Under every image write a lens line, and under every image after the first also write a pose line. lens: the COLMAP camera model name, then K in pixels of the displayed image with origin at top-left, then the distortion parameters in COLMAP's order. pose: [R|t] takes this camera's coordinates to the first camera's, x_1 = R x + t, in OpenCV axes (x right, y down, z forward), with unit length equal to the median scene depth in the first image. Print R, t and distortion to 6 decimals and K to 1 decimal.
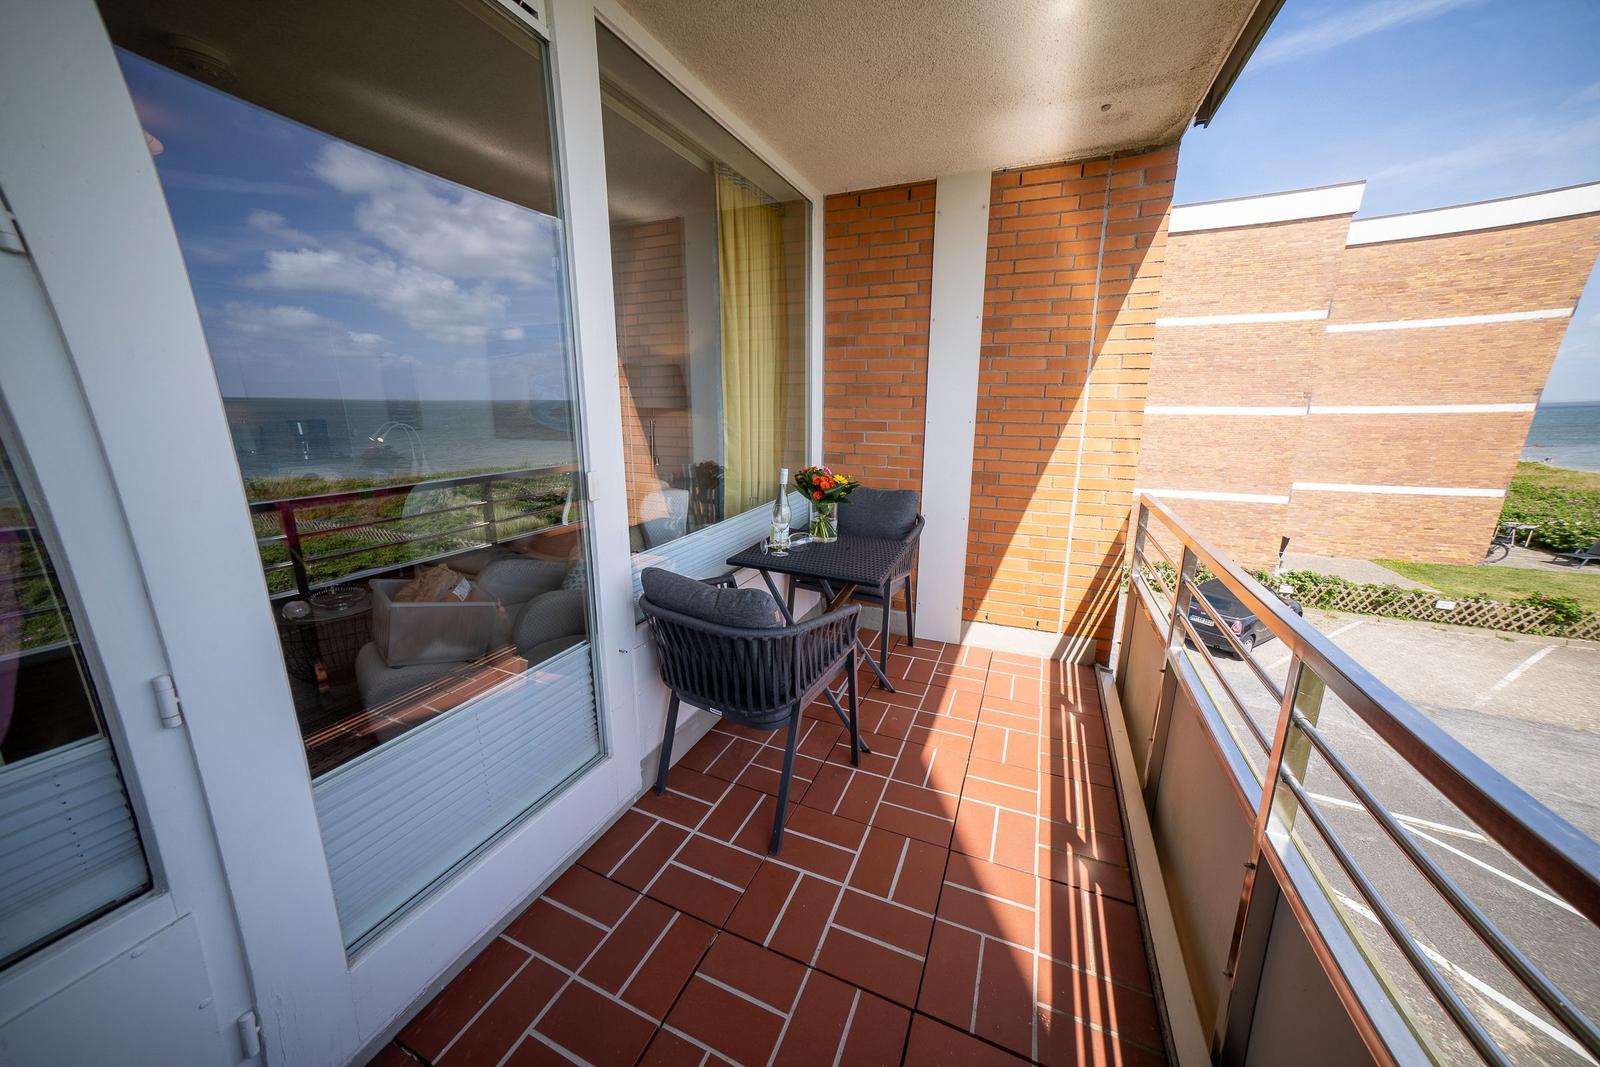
lens RADIAL K [[559.9, 0, 783.8], [0, 559.9, 526.3], [0, 0, 1]] dist [-0.010542, 0.004770]
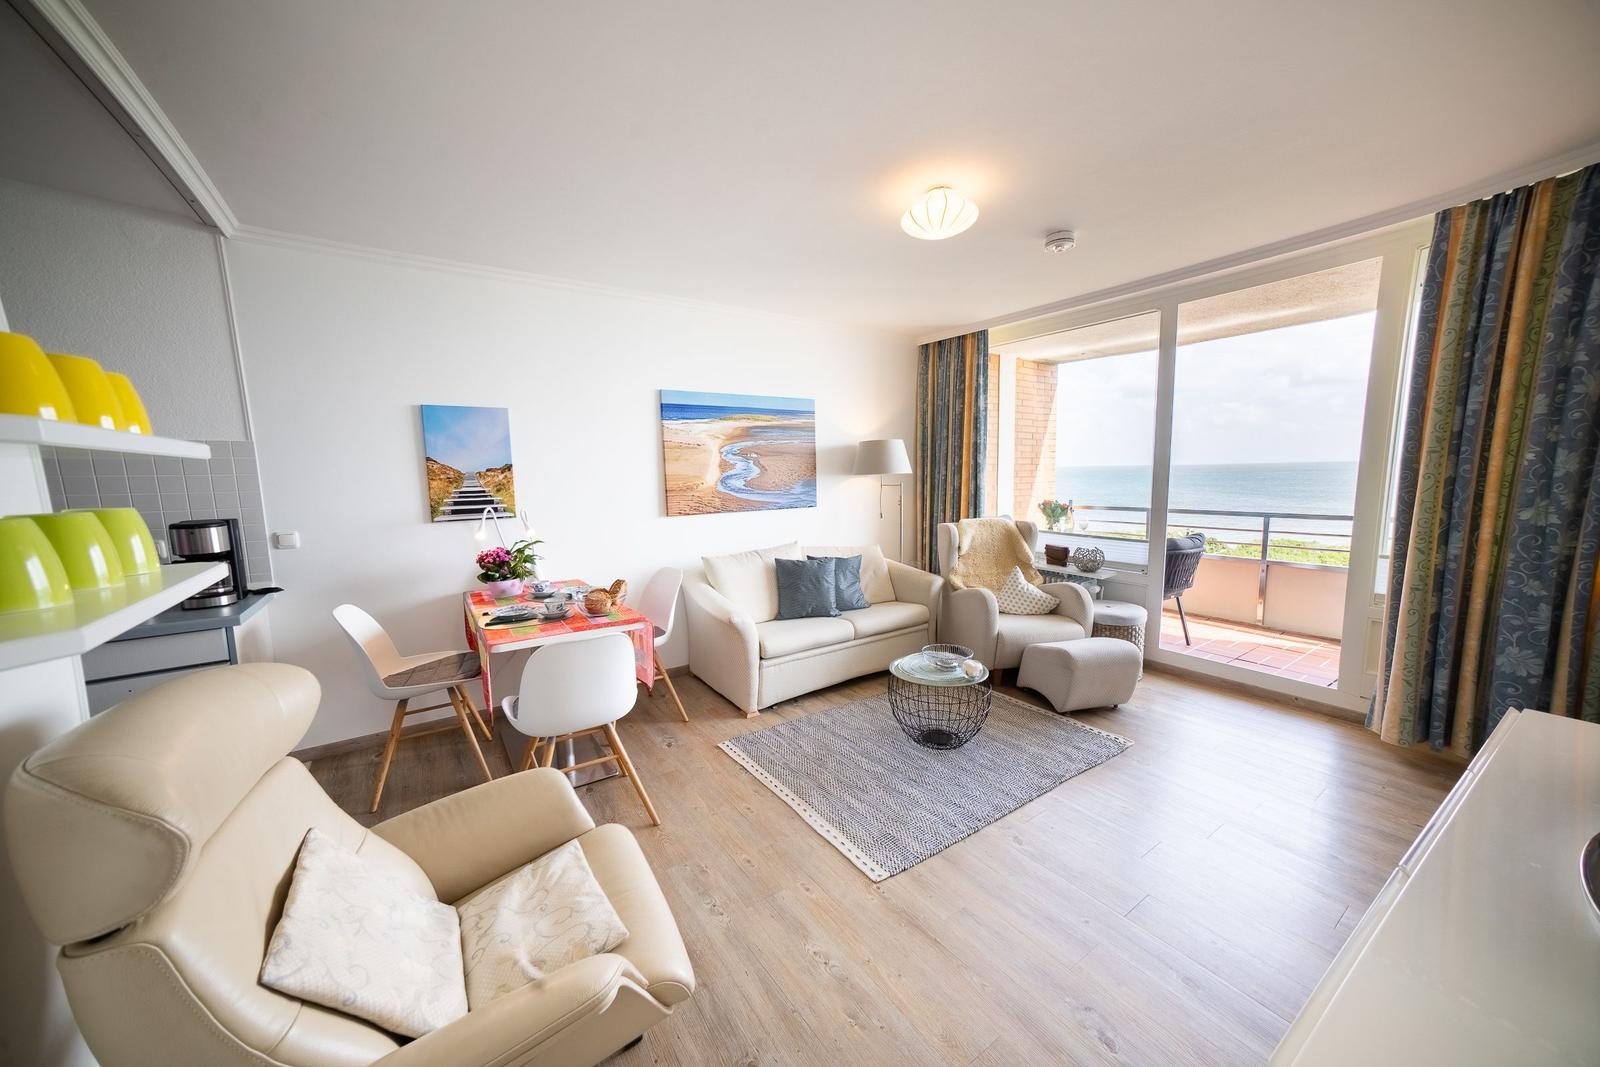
lens RADIAL K [[559.9, 0, 803.5], [0, 559.9, 533.9], [0, 0, 1]] dist [-0.010542, 0.004770]
pose [[0.500571, -0.102835, 0.859566, -1.859949], [0.201297, 0.979530, -0.000039, -0.145703], [-0.841967, 0.173048, 0.511025, 0.706645]]
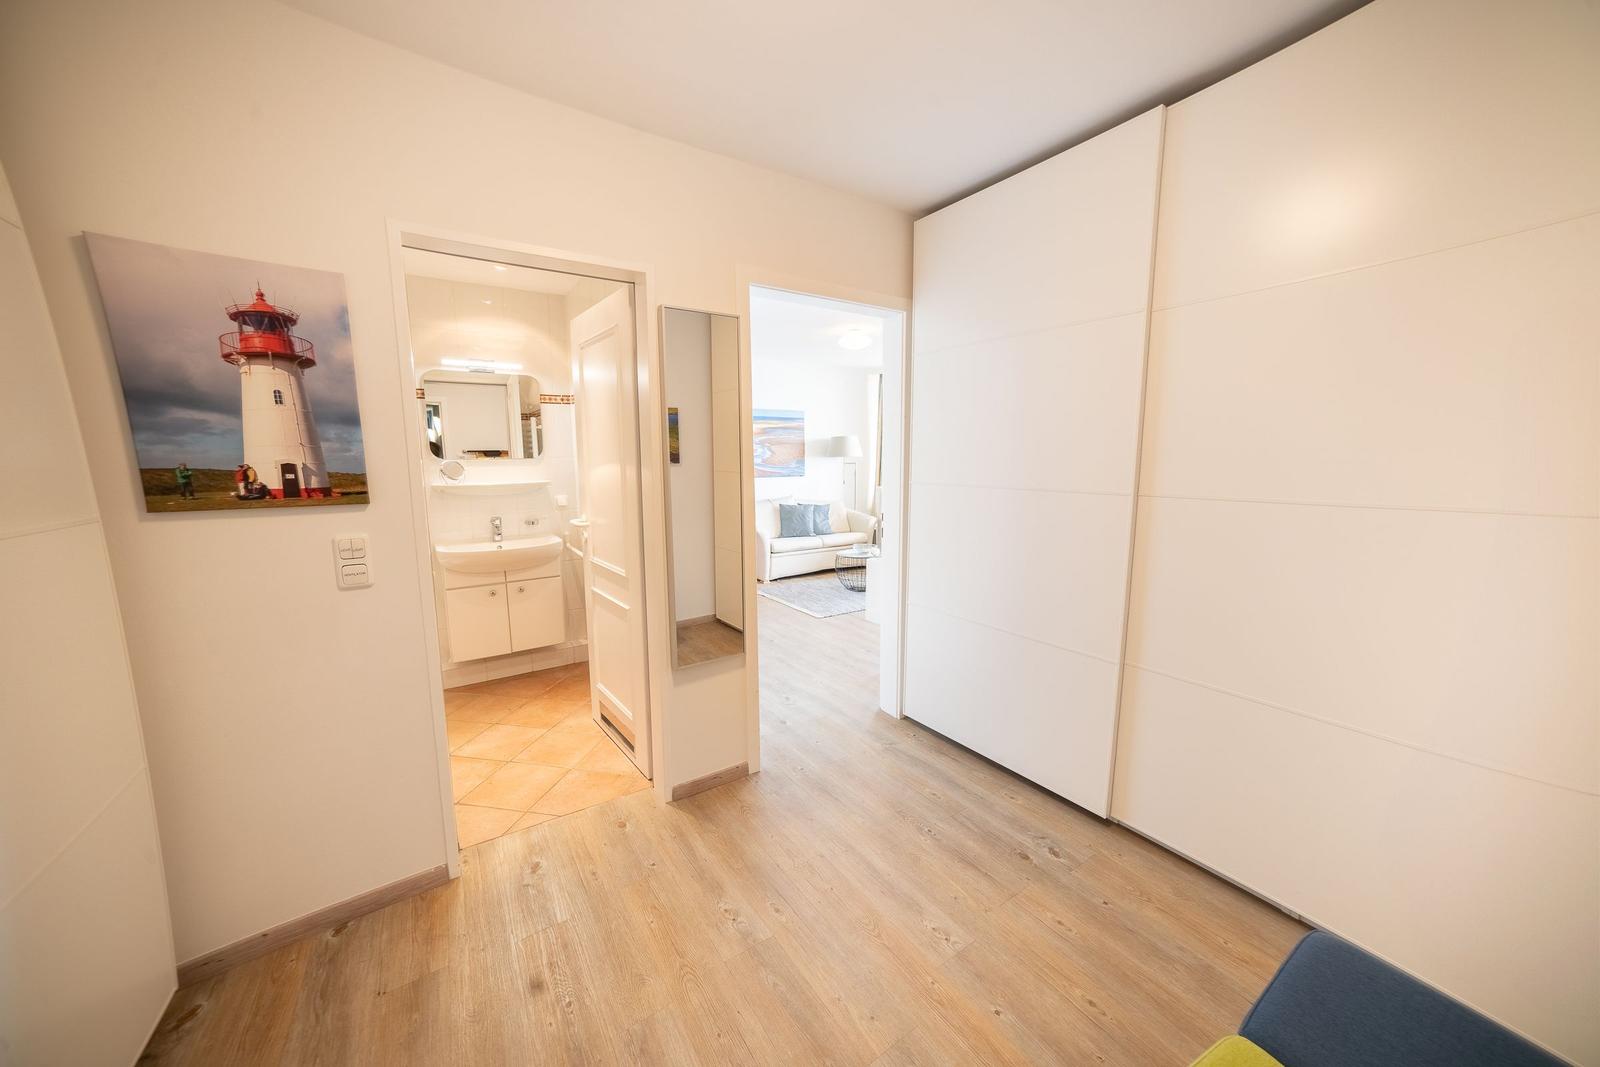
lens RADIAL K [[559.9, 0, 805.7], [0, 559.9, 536.3], [0, 0, 1]] dist [-0.010542, 0.004770]
pose [[0.503810, -0.124586, 0.854783, -2.774463], [0.185375, 0.982084, 0.033880, -0.020009], [-0.843689, 0.141387, 0.517879, 0.131571]]
